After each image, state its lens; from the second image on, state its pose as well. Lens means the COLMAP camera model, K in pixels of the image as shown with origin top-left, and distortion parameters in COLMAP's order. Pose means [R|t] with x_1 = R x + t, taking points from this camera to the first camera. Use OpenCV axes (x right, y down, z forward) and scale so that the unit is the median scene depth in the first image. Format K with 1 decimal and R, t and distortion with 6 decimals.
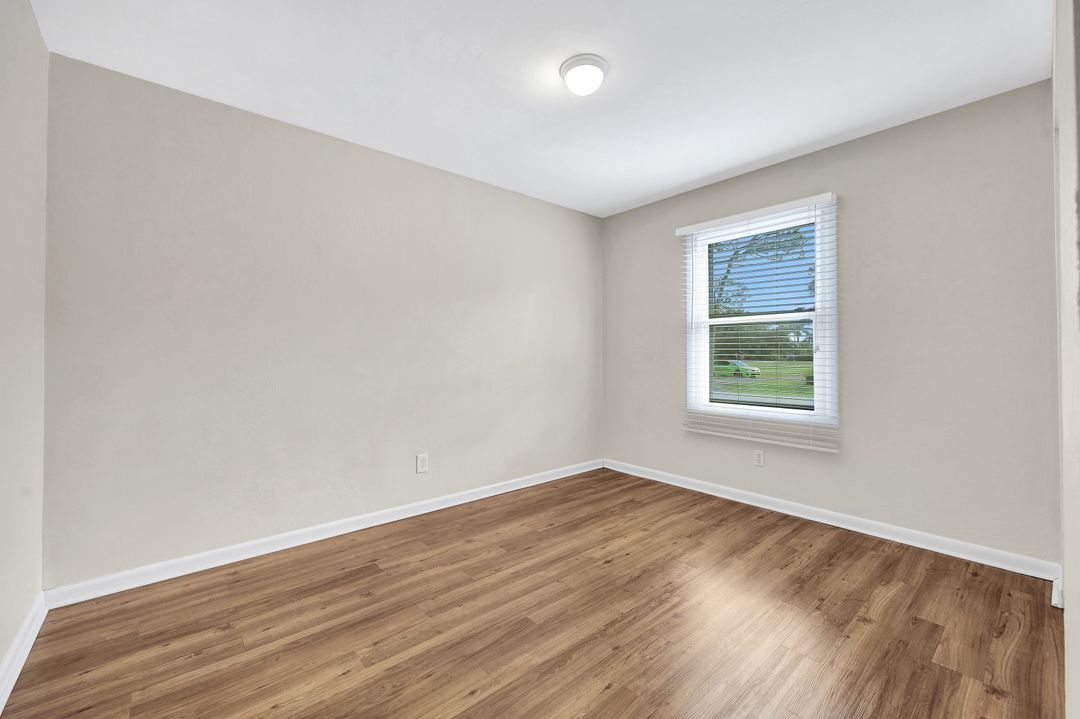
lens RADIAL K [[437.0, 0, 529.7], [0, 437.0, 340.2], [0, 0, 1]] dist [-0.002516, 0.000835]
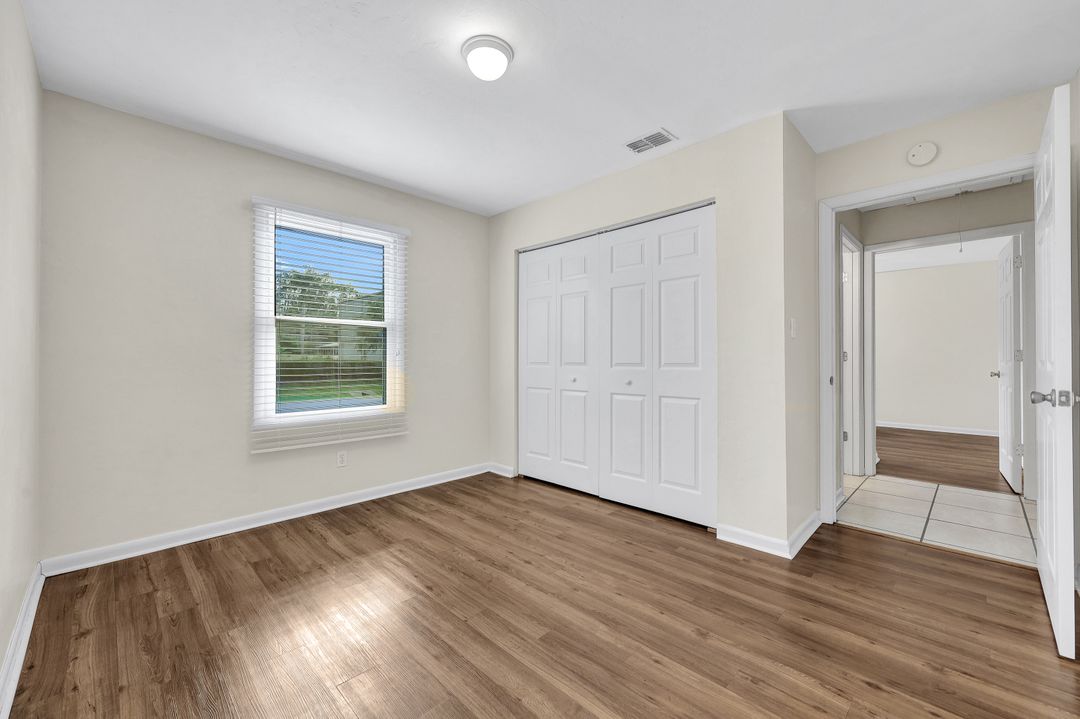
lens RADIAL K [[437.0, 0, 546.9], [0, 437.0, 360.2], [0, 0, 1]] dist [-0.002516, 0.000835]
pose [[-0.089685, -0.005336, 0.995956, -0.582382], [-0.024493, 0.999695, 0.003150, 0.025791], [-0.995669, -0.024111, -0.089789, 0.678614]]
